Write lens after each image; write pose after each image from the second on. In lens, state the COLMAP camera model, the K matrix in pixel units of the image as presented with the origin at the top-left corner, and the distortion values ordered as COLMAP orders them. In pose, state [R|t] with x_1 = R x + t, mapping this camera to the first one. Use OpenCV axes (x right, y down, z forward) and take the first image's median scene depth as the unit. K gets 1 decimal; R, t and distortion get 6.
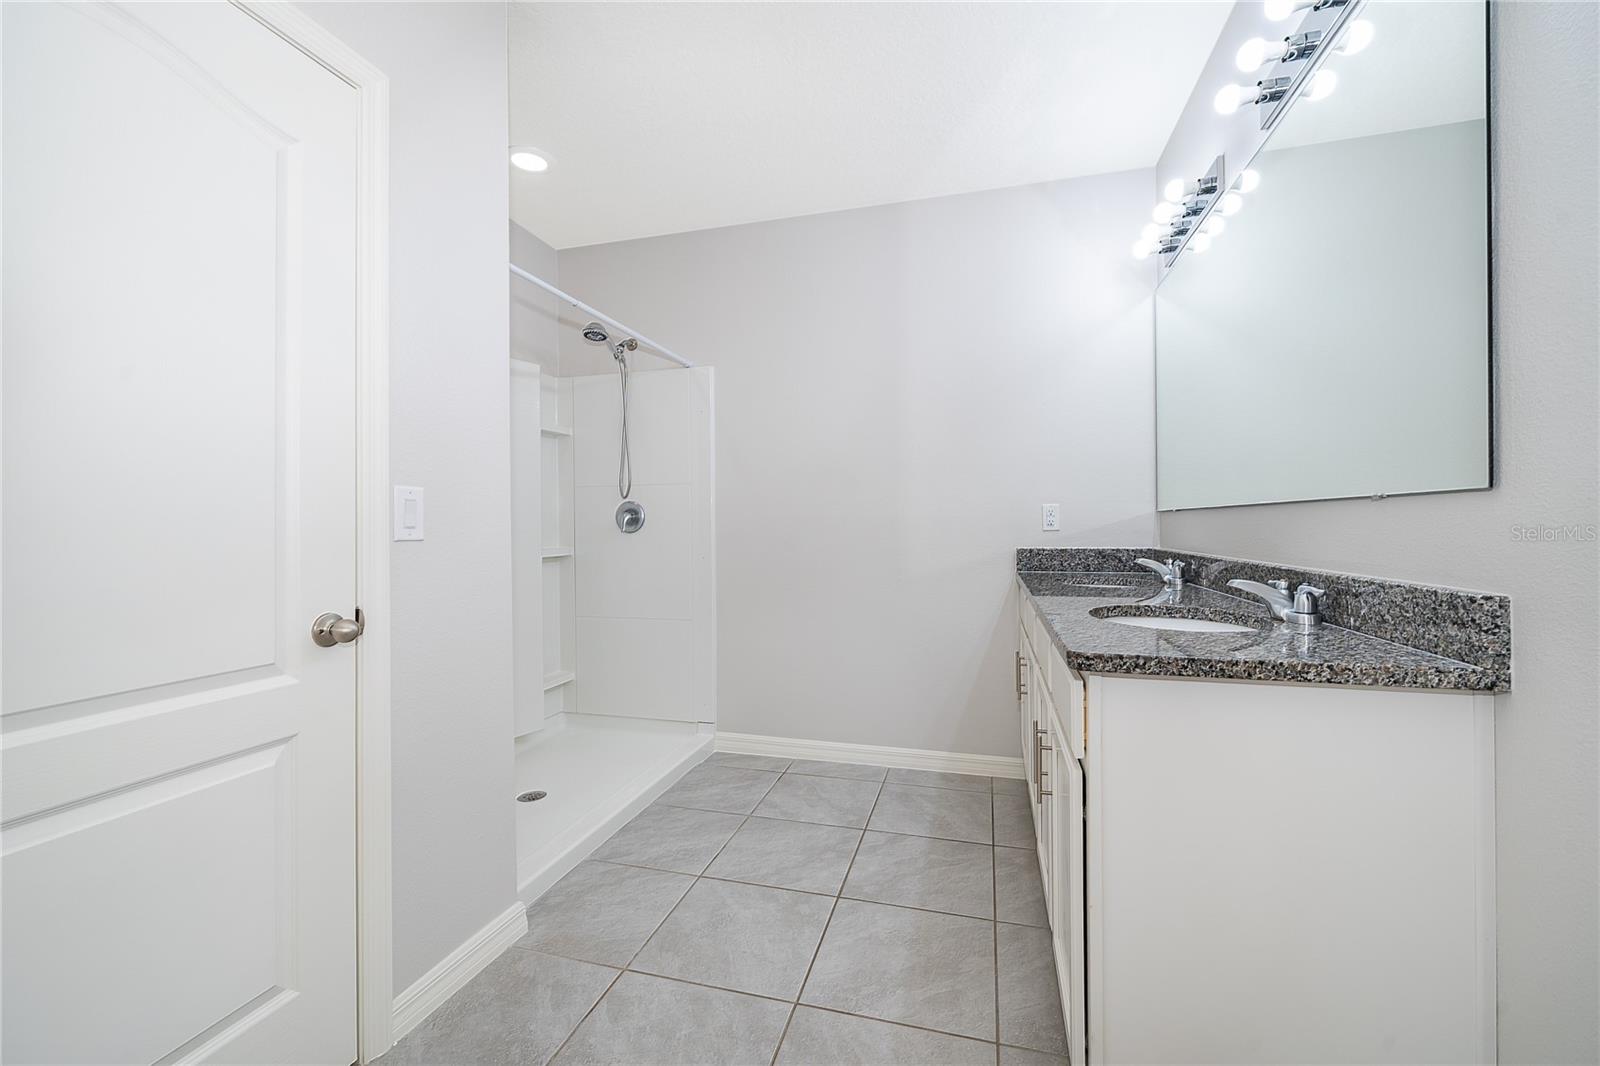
lens RADIAL K [[650.0, 0, 800.8], [0, 650.0, 528.7], [0, 0, 1]] dist [-0.003490, 0.000942]
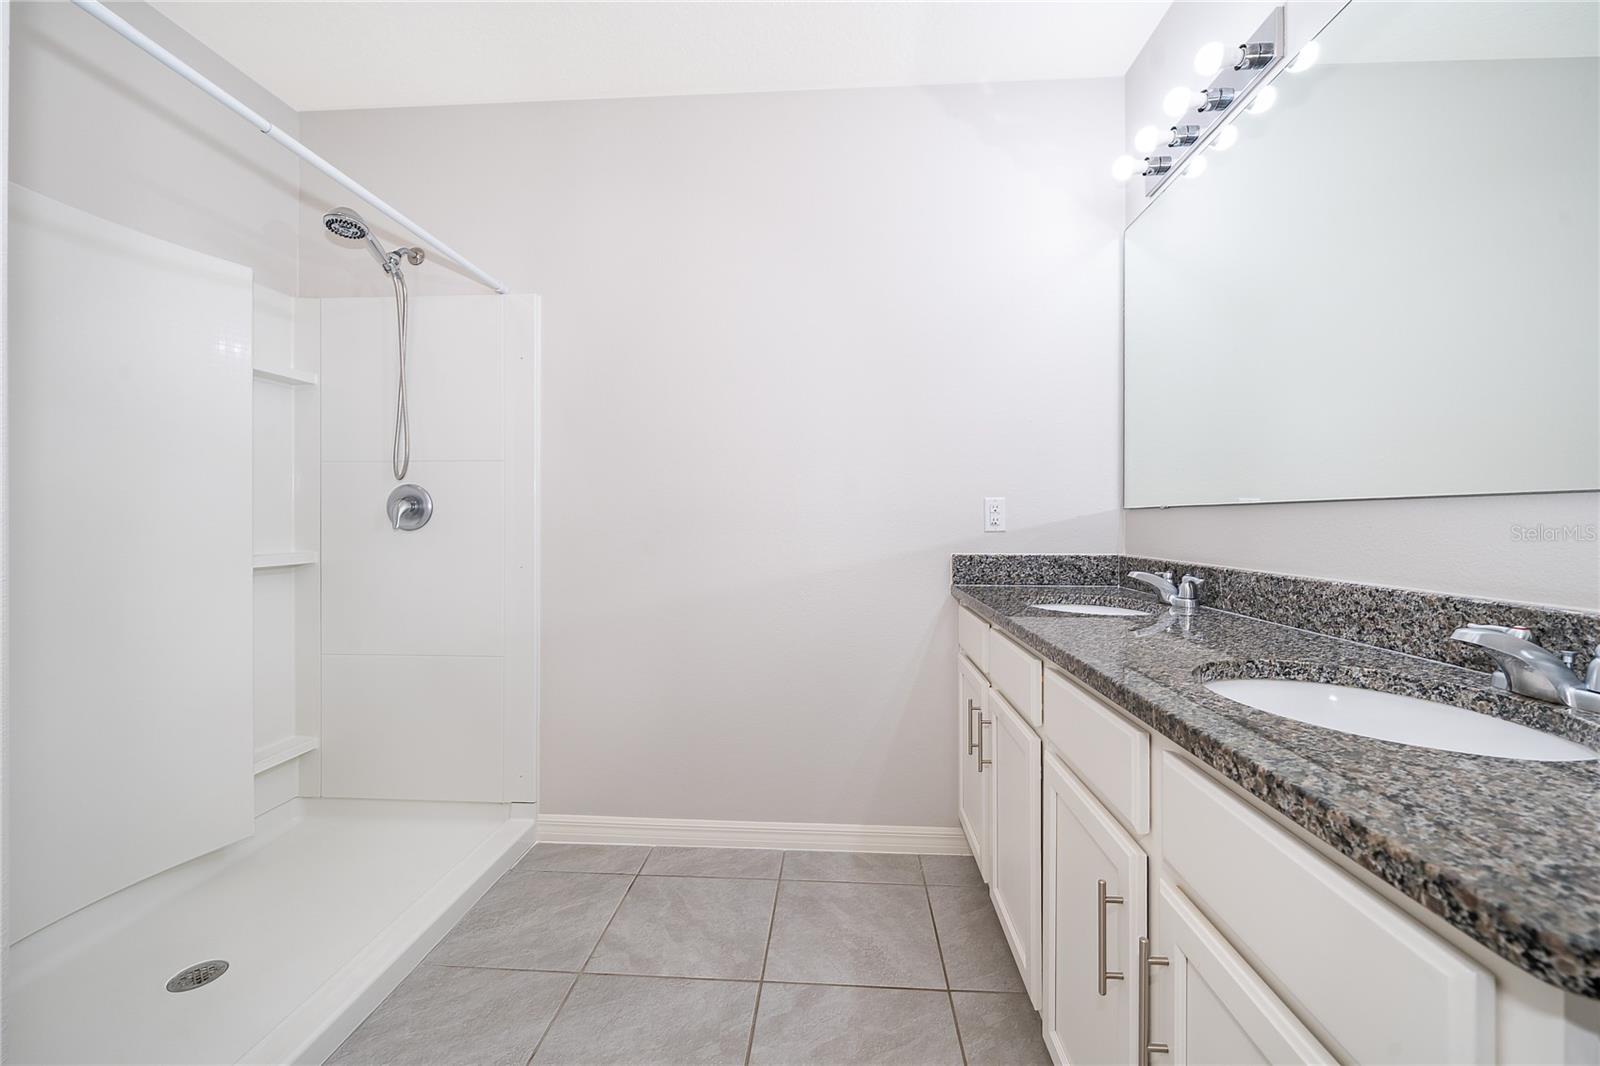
lens RADIAL K [[650.0, 0, 800.3], [0, 650.0, 522.7], [0, 0, 1]] dist [-0.003490, 0.000942]
pose [[0.977481, 0.009284, 0.210819, -0.005333], [-0.008617, 0.999955, -0.004082, -0.002801], [-0.210847, 0.002173, 0.977517, 0.290547]]
